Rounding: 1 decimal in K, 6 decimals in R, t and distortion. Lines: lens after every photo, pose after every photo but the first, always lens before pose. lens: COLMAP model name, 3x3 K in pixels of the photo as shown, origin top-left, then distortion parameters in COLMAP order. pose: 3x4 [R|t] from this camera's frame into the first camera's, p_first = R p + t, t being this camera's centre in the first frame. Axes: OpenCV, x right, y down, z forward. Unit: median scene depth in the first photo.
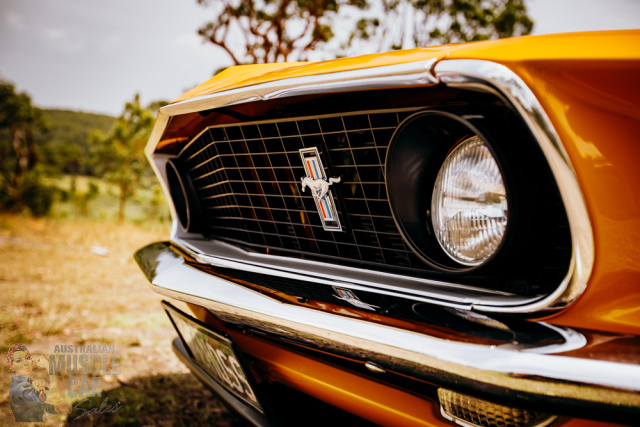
lens RADIAL K [[608.1, 0, 320.0], [0, 608.1, 213.5], [0, 0, 1]] dist [0.039299, 0.011186]
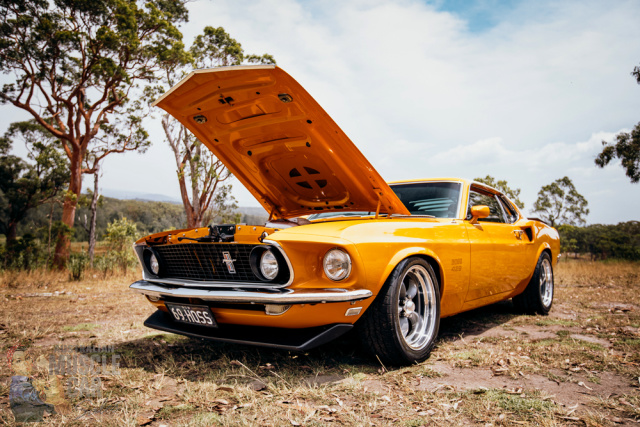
lens RADIAL K [[494.5, 0, 320.0], [0, 494.5, 213.5], [0, 0, 1]] dist [0.010396, 0.009402]
pose [[0.919678, -0.052353, 0.389168, -0.215414], [0.068847, 0.997219, -0.028547, -0.070397], [-0.386591, 0.053047, 0.920724, -0.668025]]
